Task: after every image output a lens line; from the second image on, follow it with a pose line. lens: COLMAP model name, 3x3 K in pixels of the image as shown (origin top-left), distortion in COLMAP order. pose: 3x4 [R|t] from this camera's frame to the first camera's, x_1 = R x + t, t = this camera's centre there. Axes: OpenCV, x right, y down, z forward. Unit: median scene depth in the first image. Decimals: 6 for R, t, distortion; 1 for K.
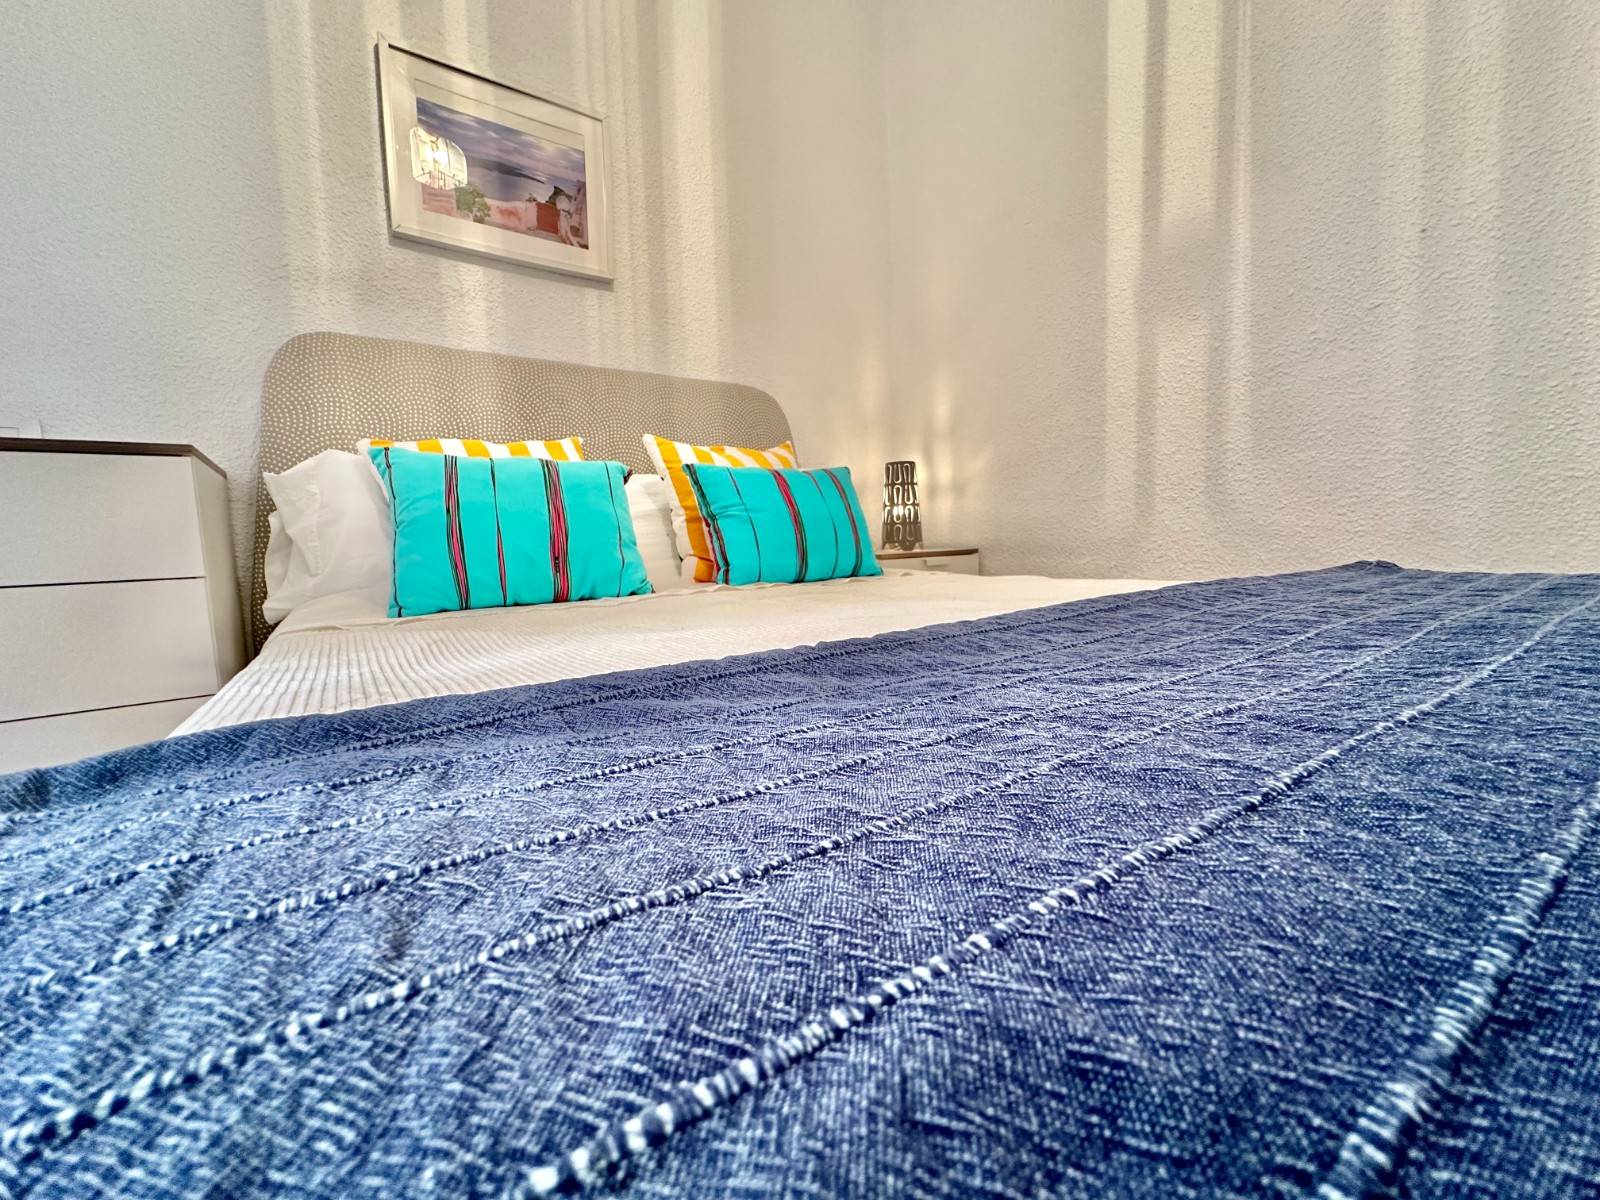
lens RADIAL K [[635.0, 0, 799.0], [0, 635.0, 598.4], [0, 0, 1]] dist [0.000707, 0.000019]
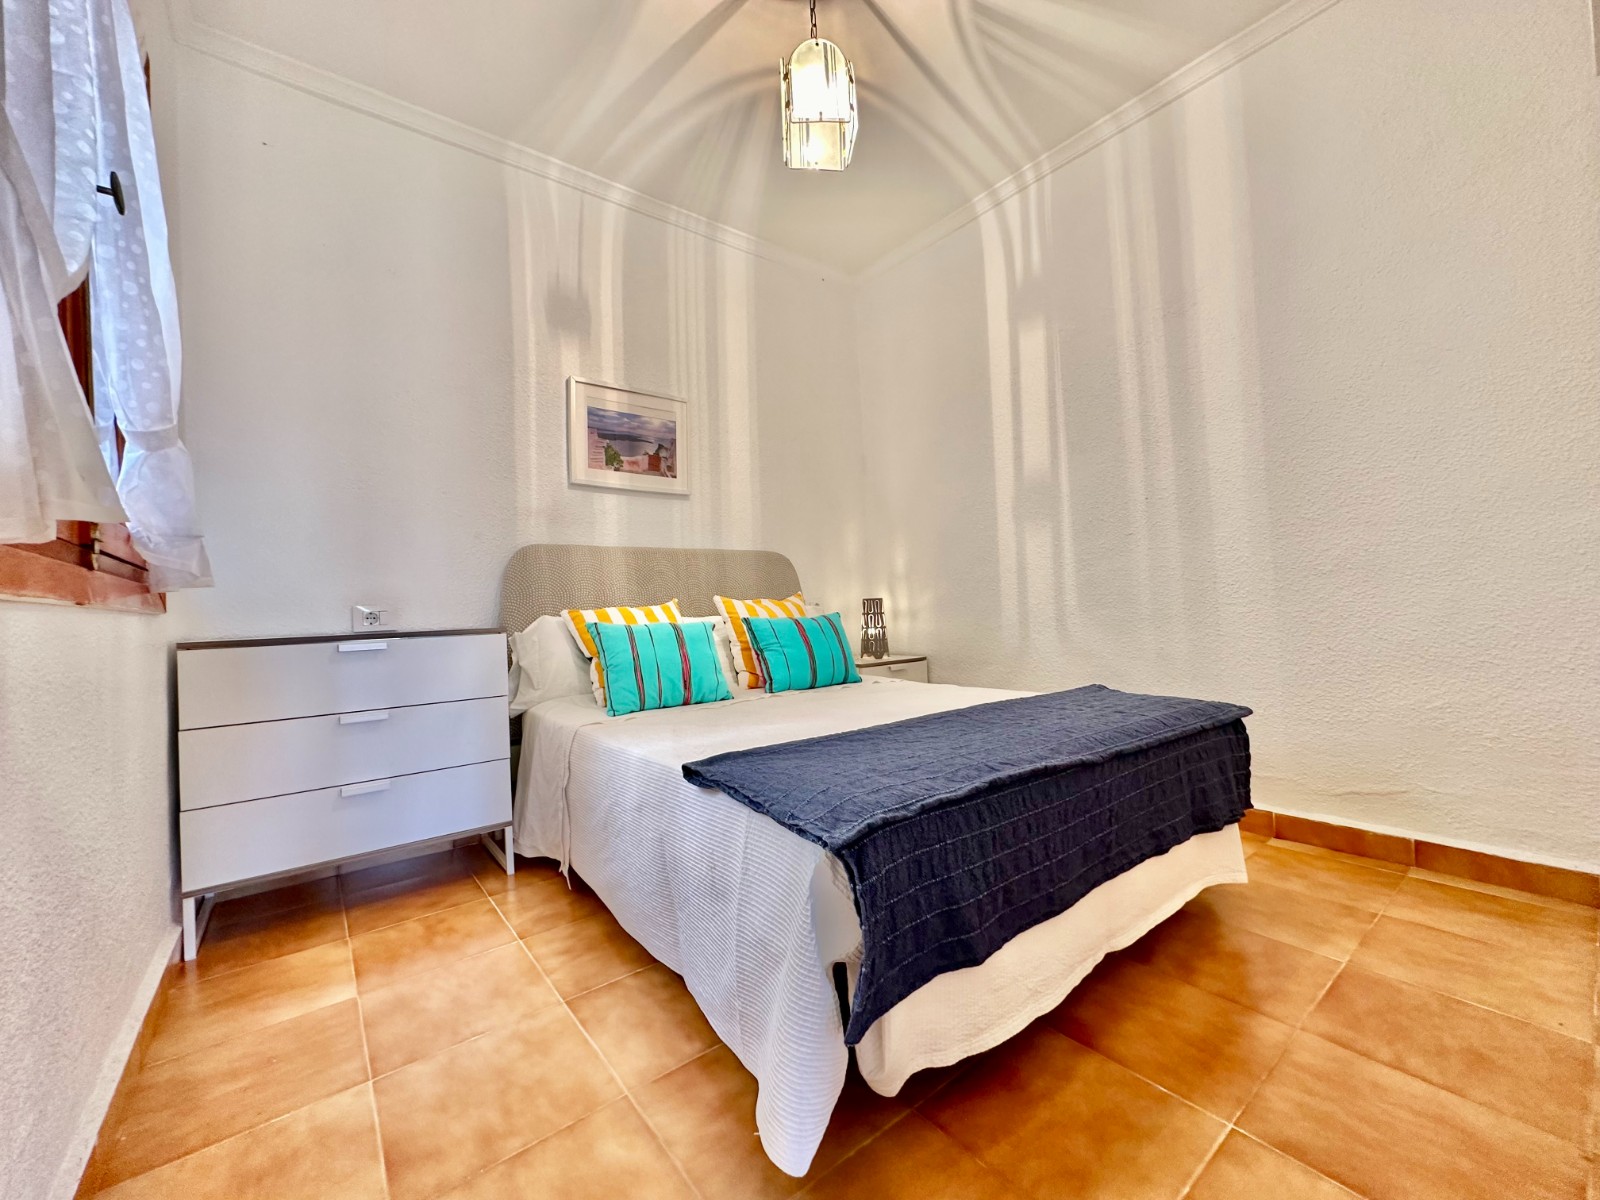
lens RADIAL K [[636.9, 0, 806.2], [0, 636.9, 603.6], [0, 0, 1]] dist [0.000841, 0.000024]
pose [[0.999115, -0.002787, 0.041966, -0.075803], [0.007166, 0.994494, -0.104544, -0.065185], [-0.041444, 0.104752, 0.993634, -0.619192]]
